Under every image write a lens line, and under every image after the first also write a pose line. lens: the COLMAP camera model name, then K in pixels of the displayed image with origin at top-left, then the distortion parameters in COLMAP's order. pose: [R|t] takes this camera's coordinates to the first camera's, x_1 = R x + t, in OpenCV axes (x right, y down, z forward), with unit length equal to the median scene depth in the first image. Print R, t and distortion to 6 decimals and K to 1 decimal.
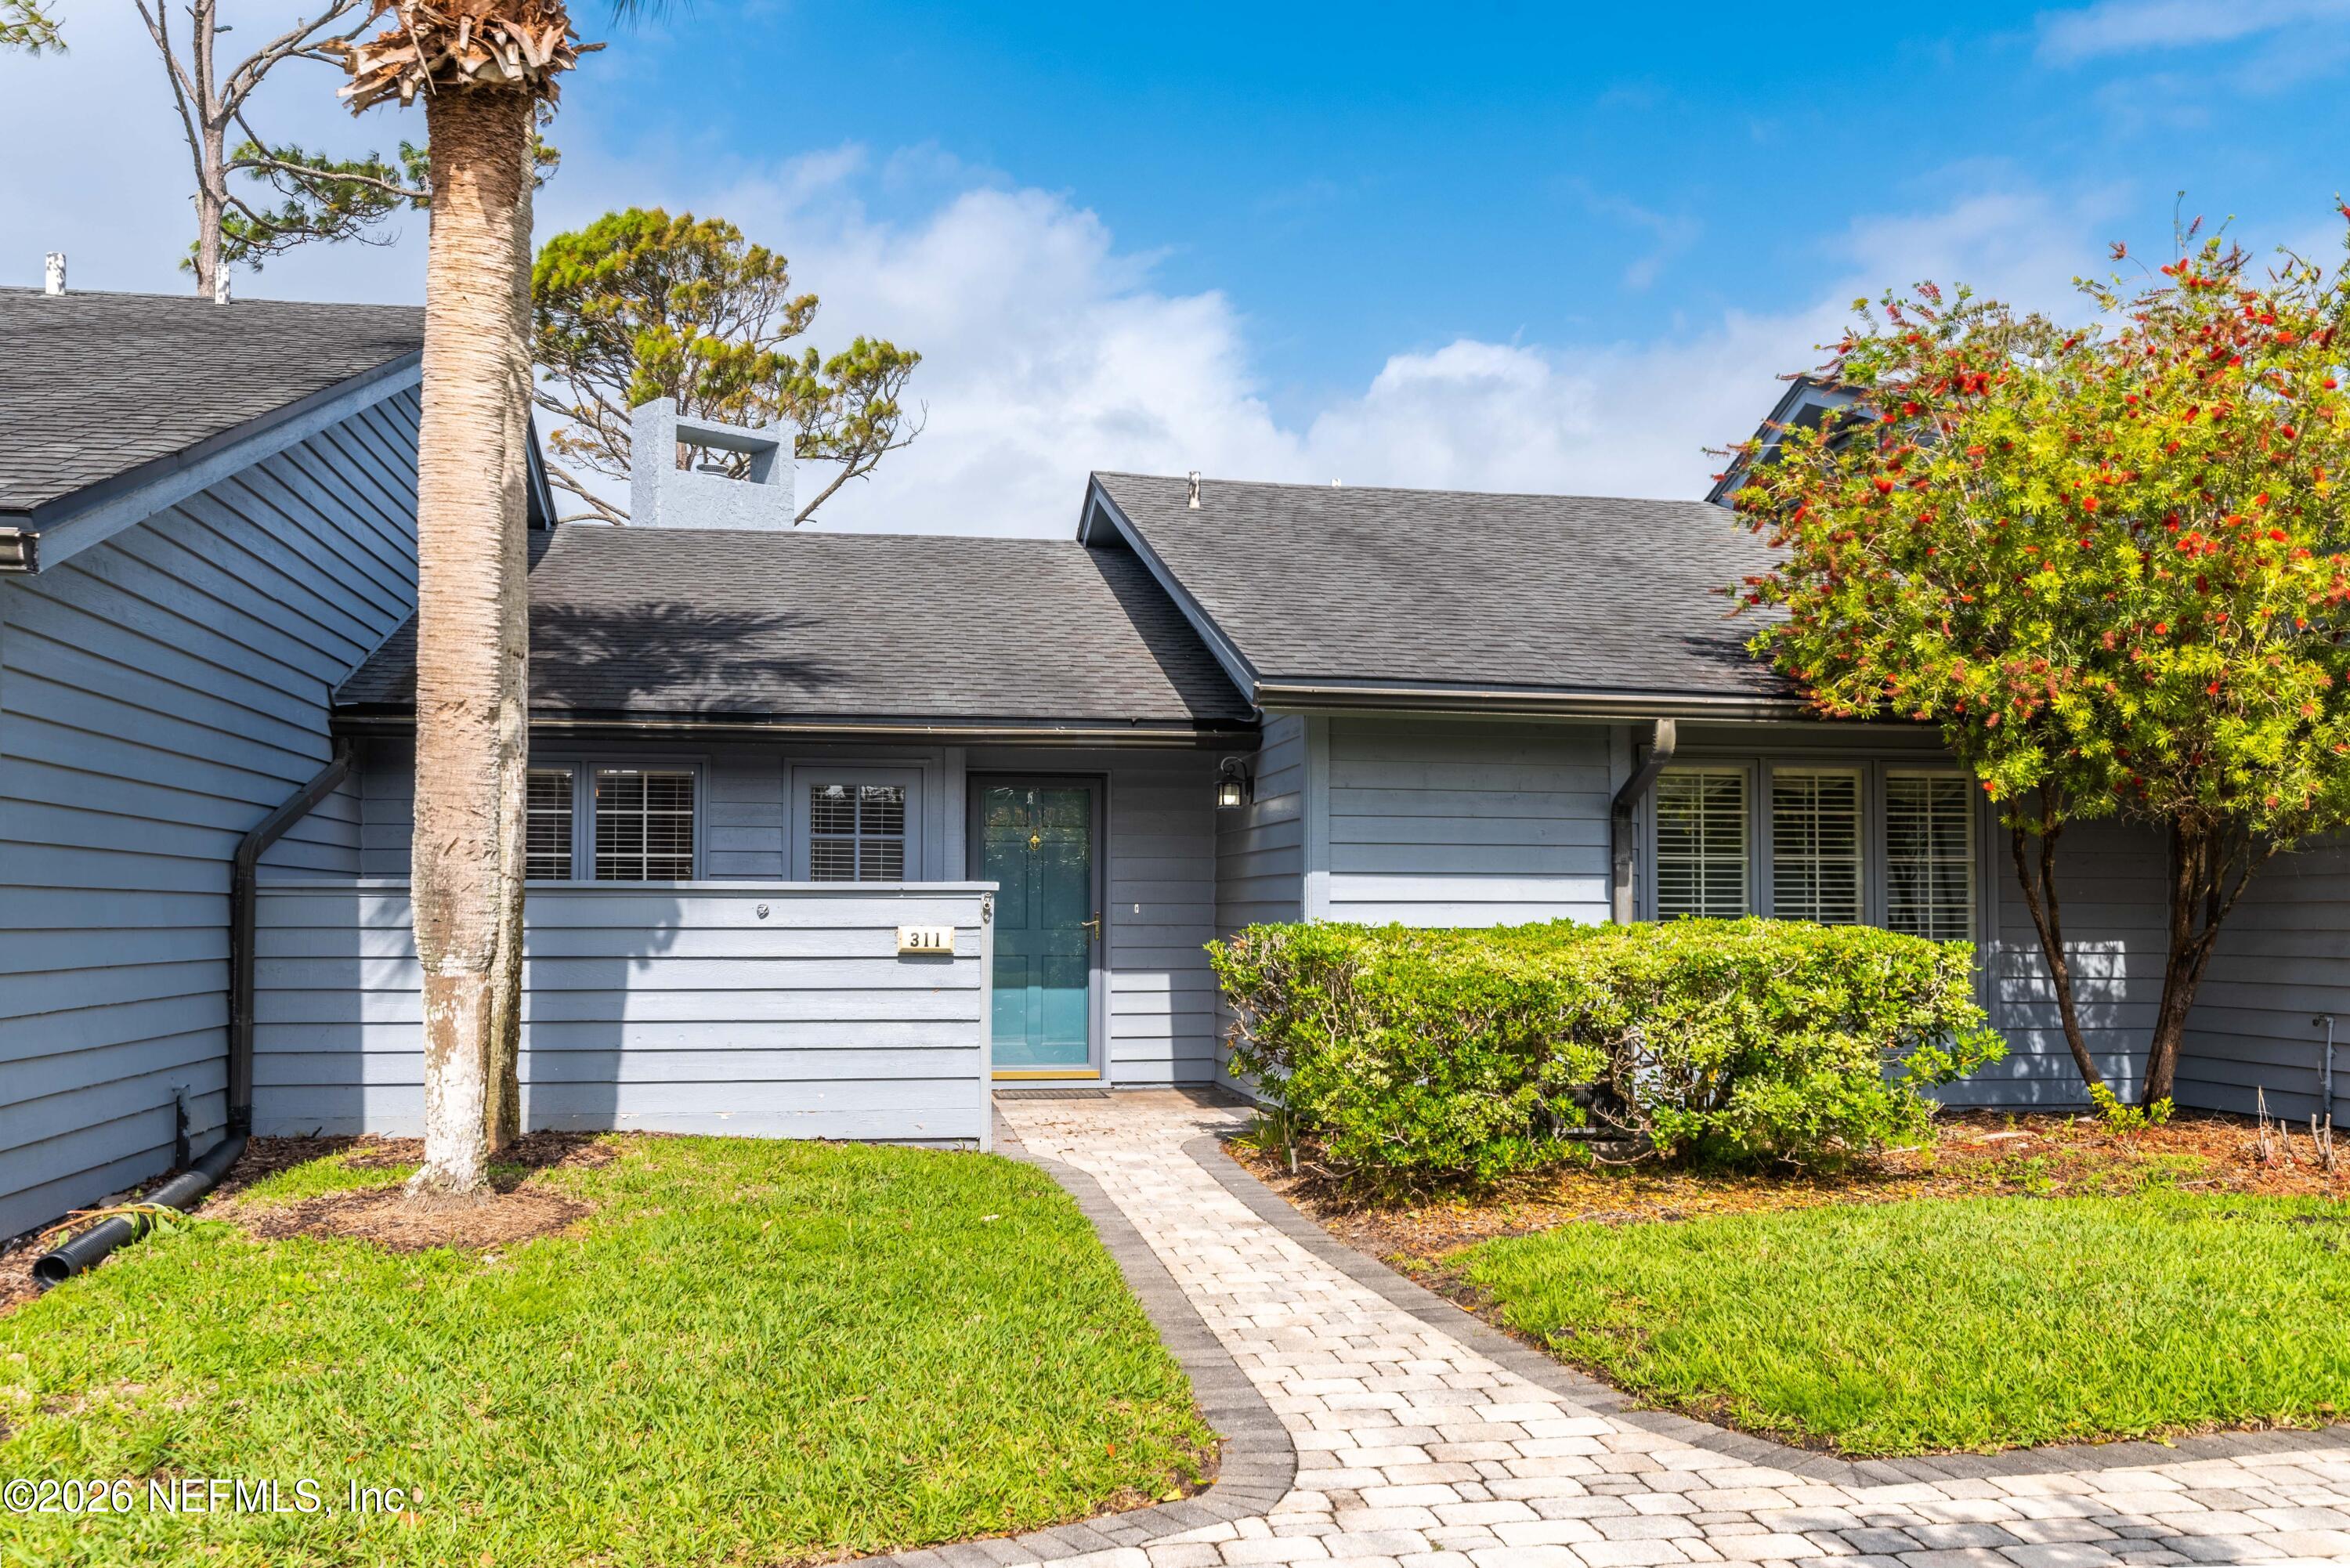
lens RADIAL K [[1984.5, 0, 1168.5], [0, 1984.5, 737.2], [0, 0, 1]] dist [0.040052, -0.008767]
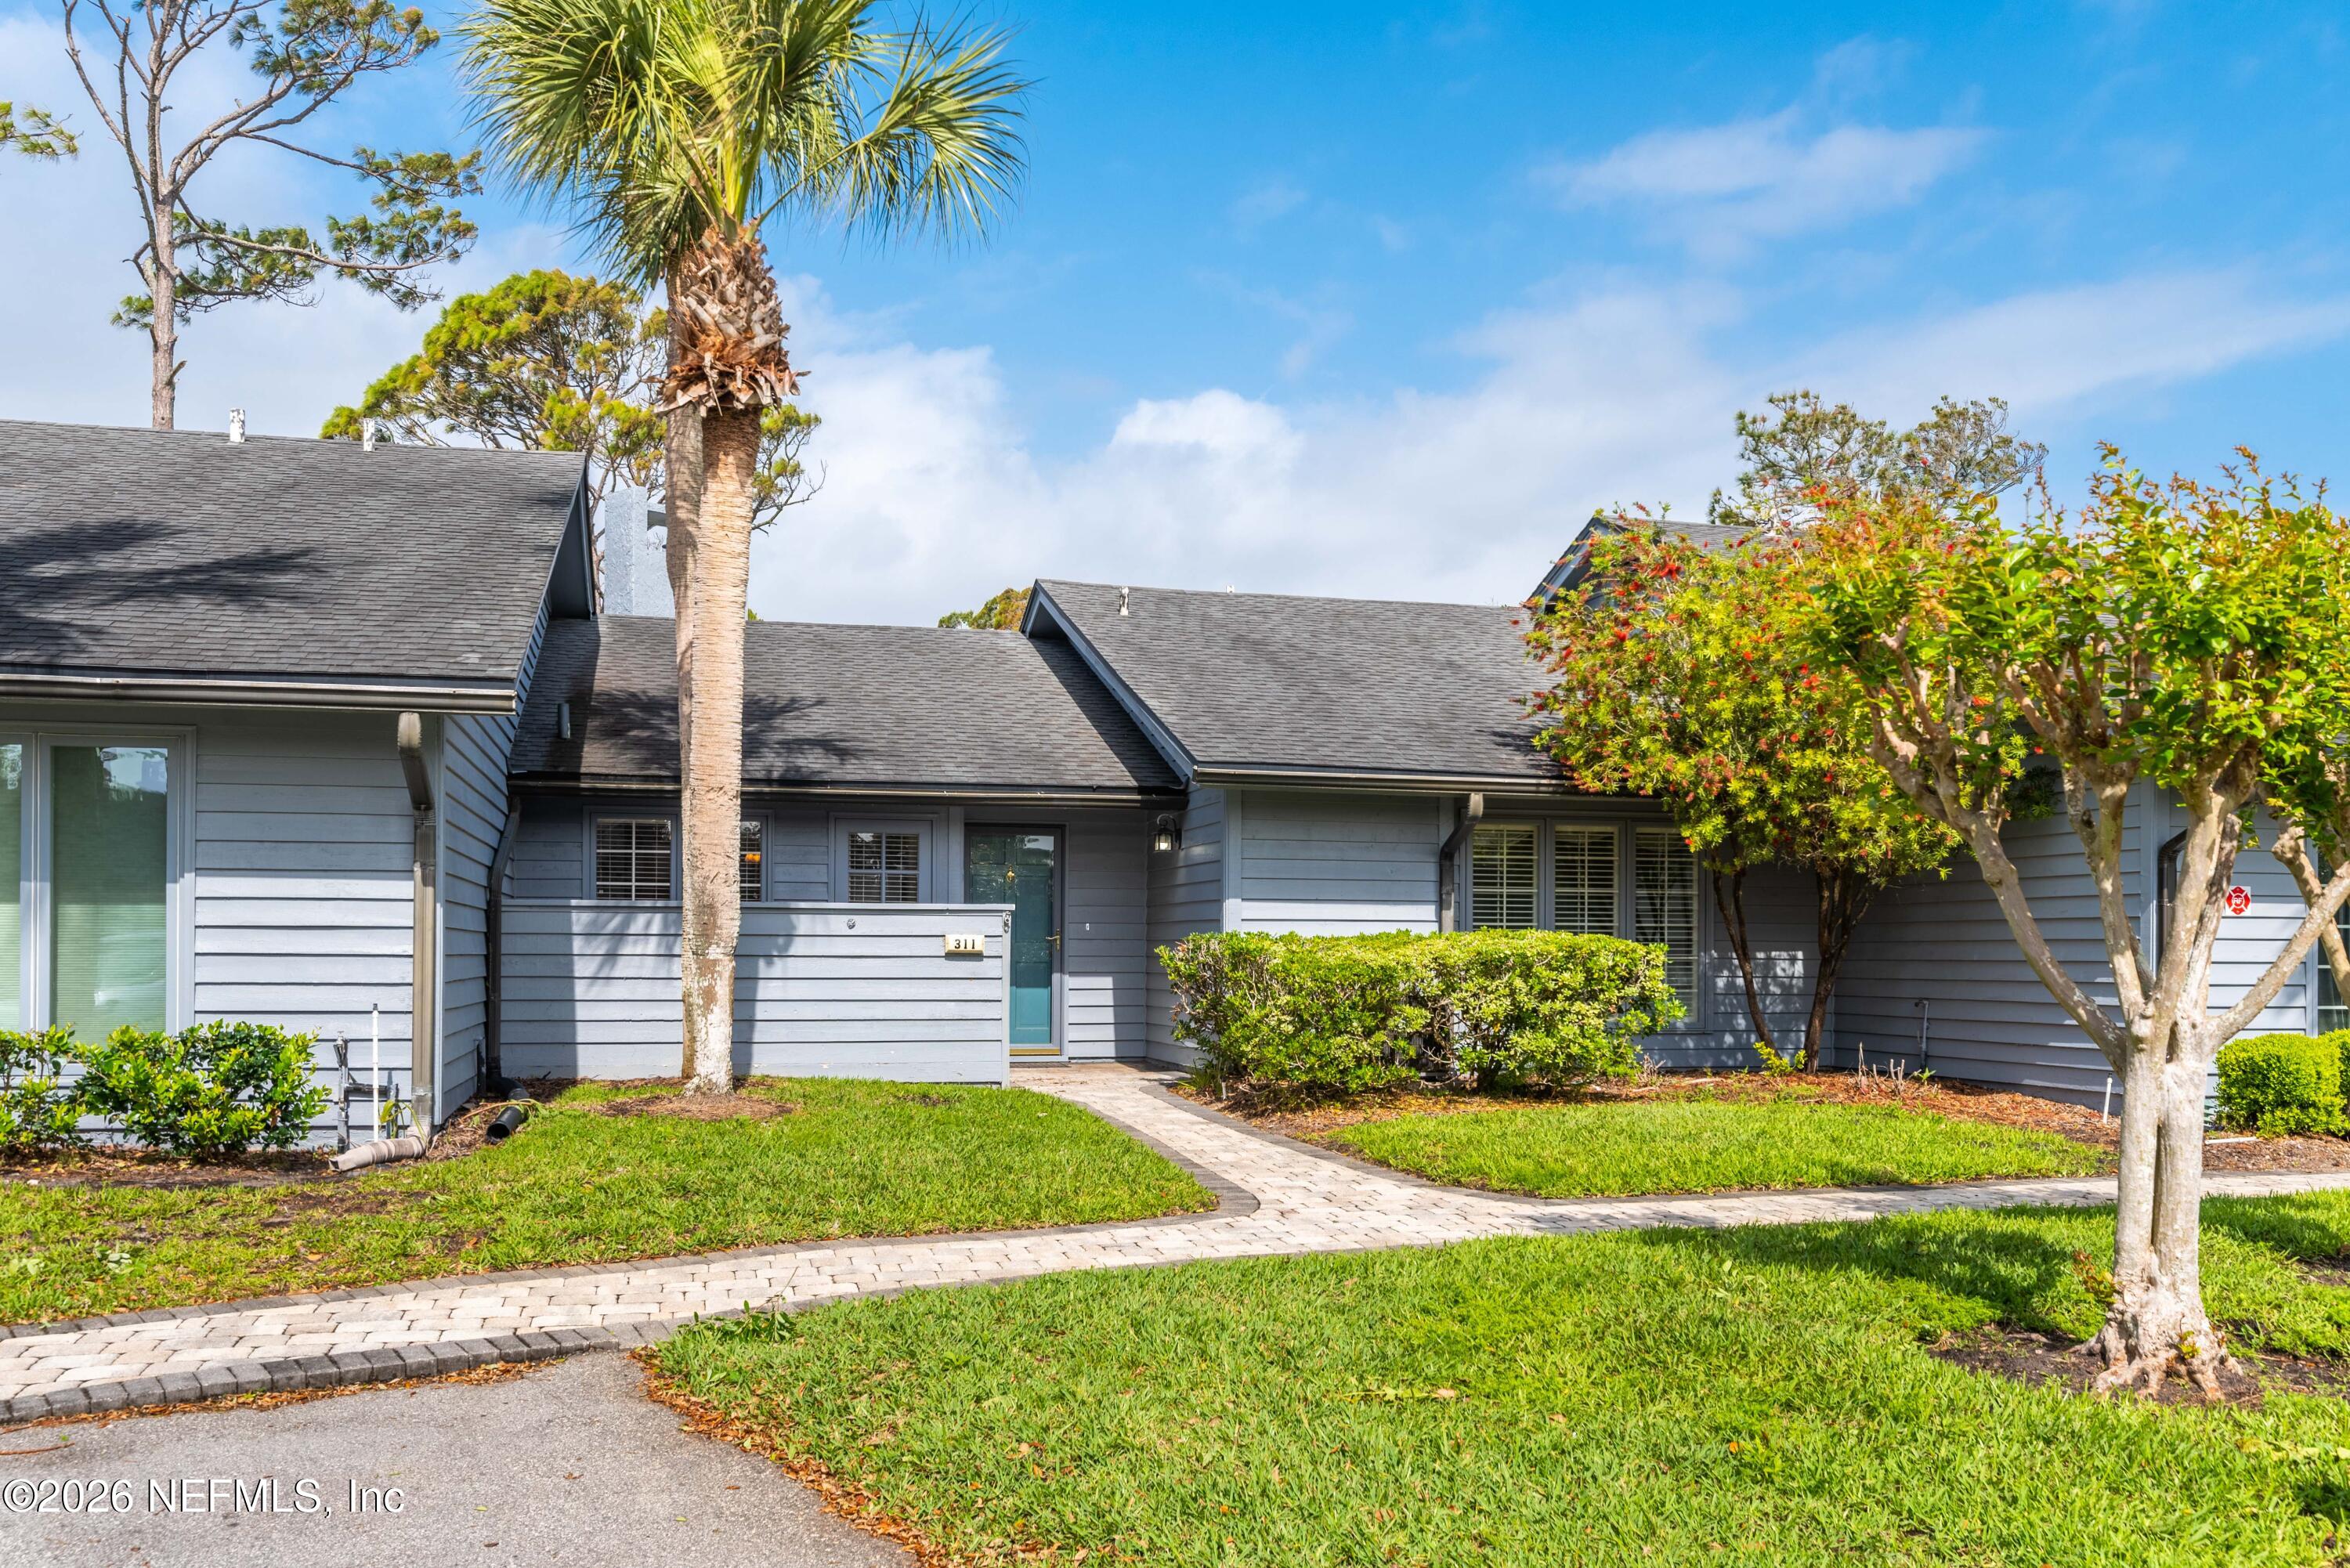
lens RADIAL K [[1984.5, 0, 1178.3], [0, 1984.5, 779.4], [0, 0, 1]] dist [0.040052, -0.008767]
pose [[0.996920, 0.007881, 0.078028, -0.070898], [-0.008110, 0.999964, 0.002624, -0.019069], [-0.078005, -0.003249, 0.996948, -0.382727]]
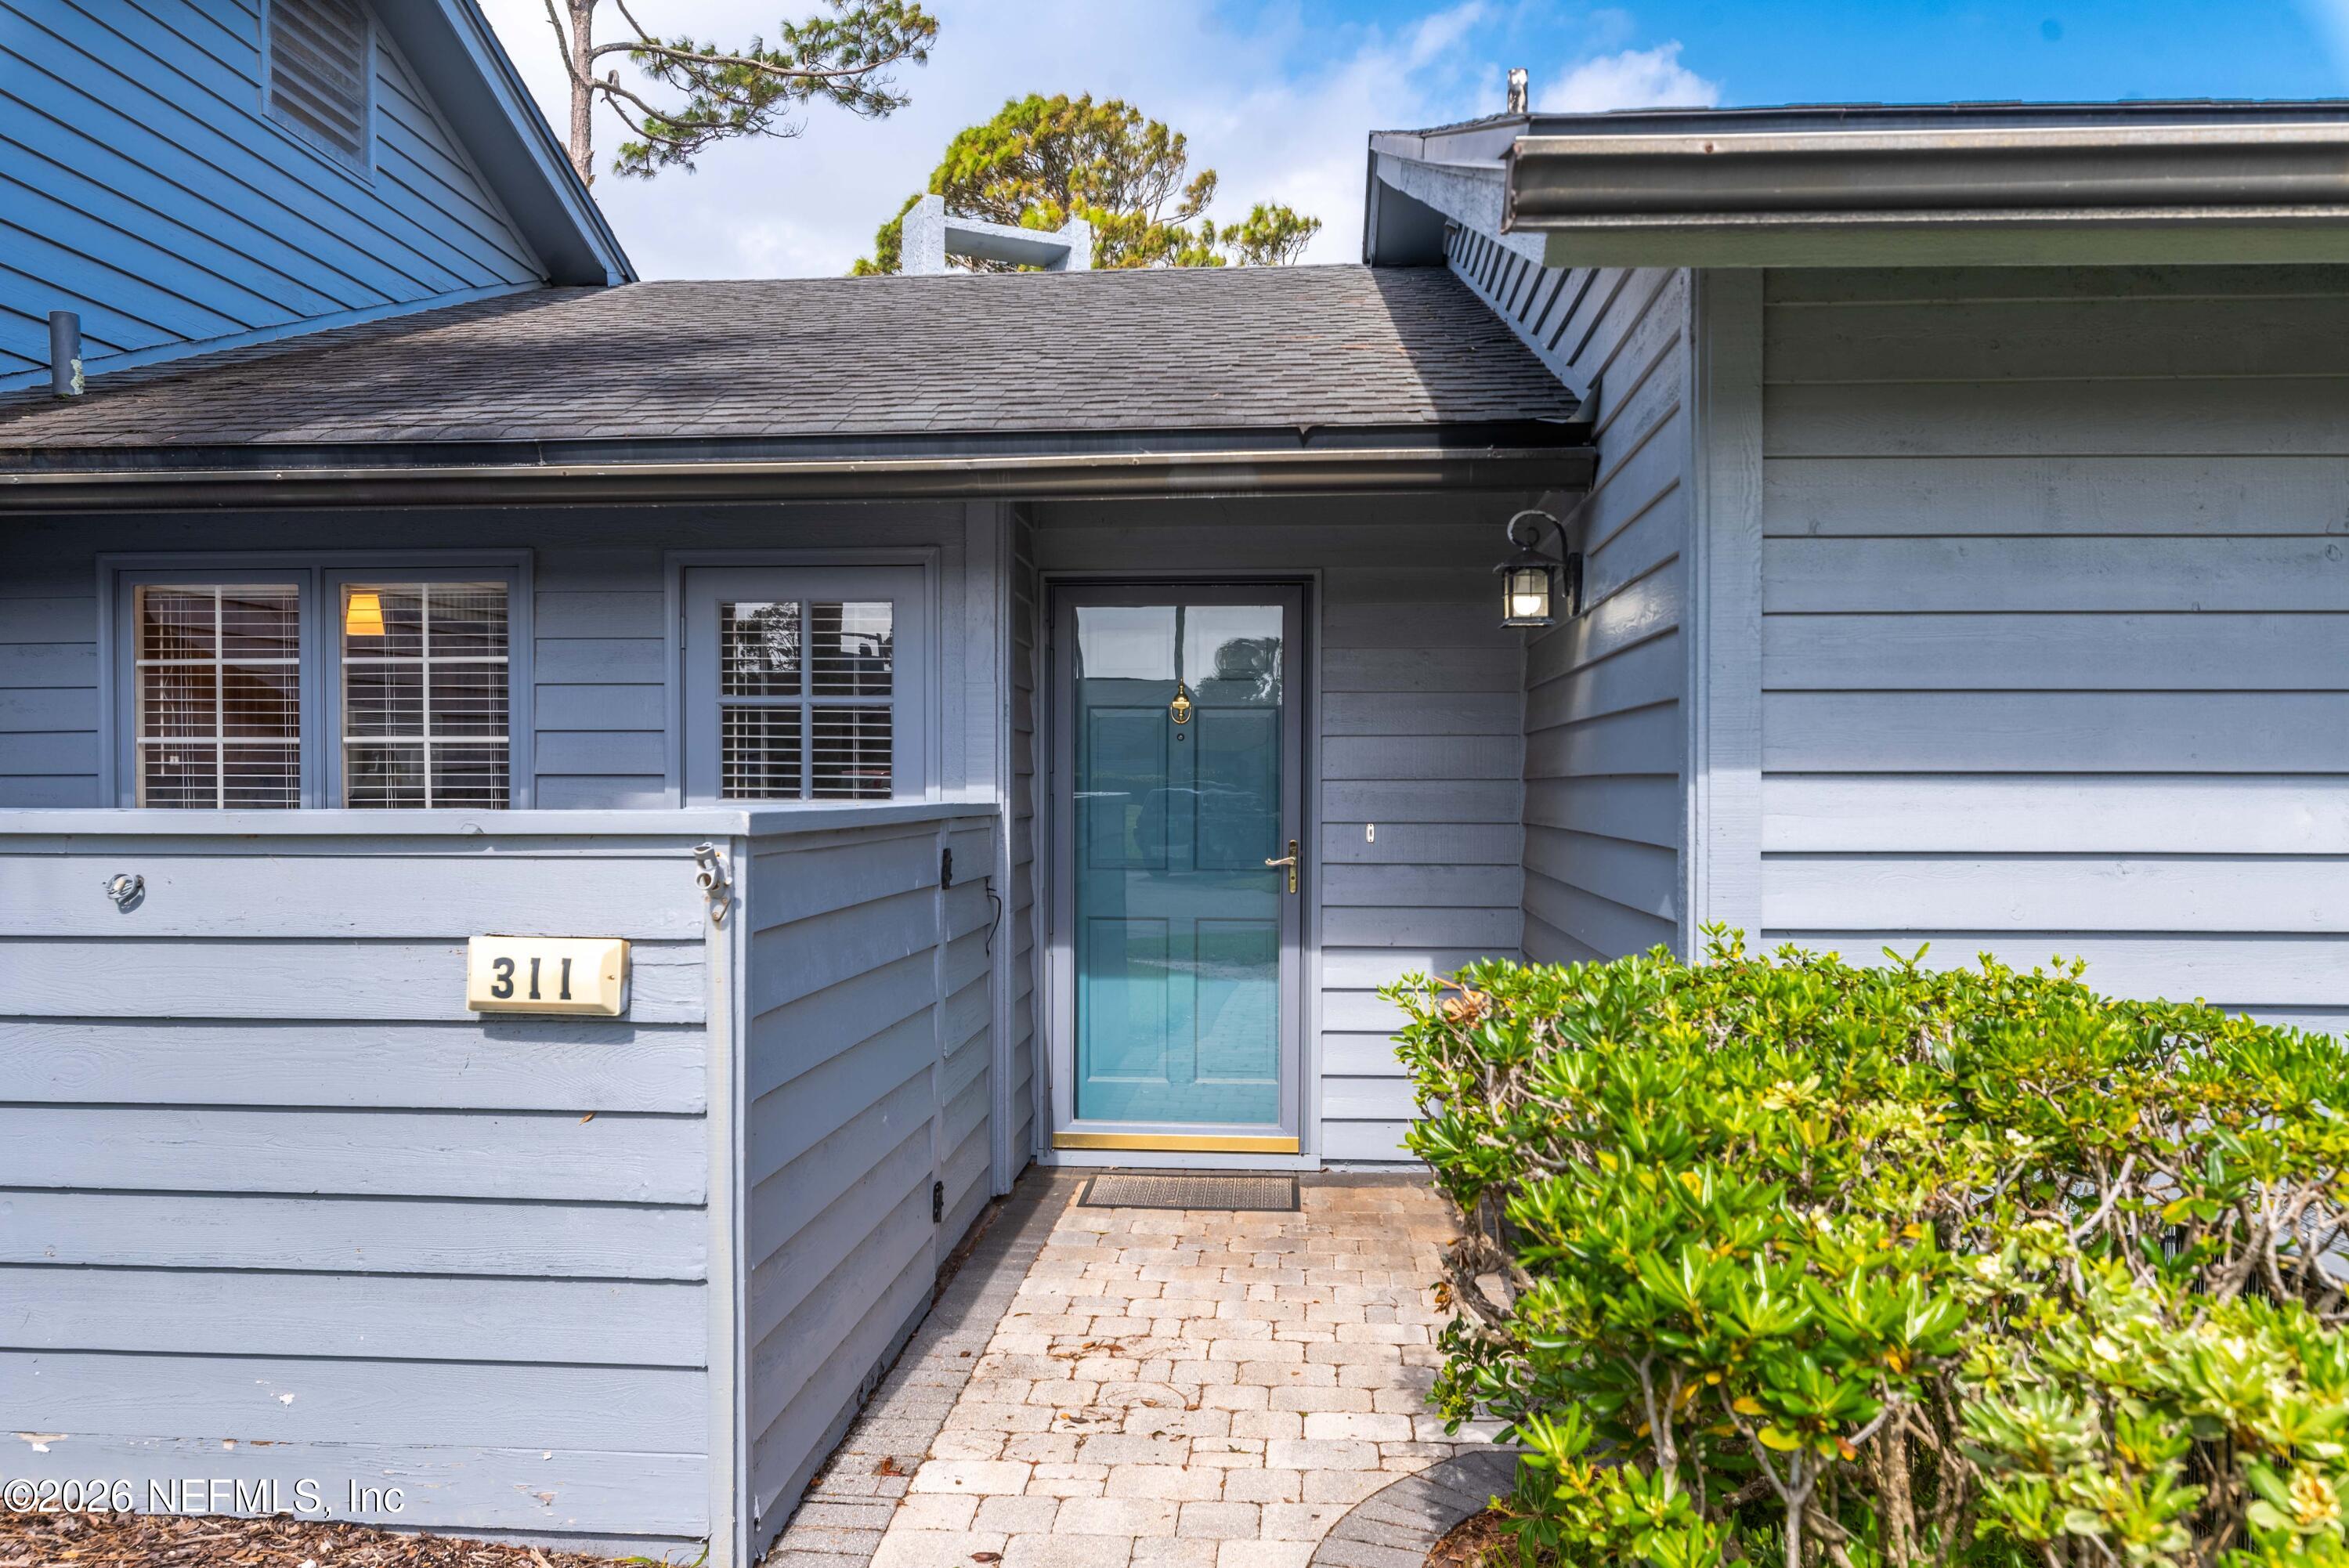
lens RADIAL K [[1776.5, 0, 1183.7], [0, 1776.5, 807.7], [0, 0, 1]] dist [-0.011771, -0.005204]
pose [[0.973339, -0.000583, -0.229370, 0.051237], [0.023410, 0.995027, 0.096813, 0.039361], [0.228173, -0.099601, 0.968513, 0.634951]]
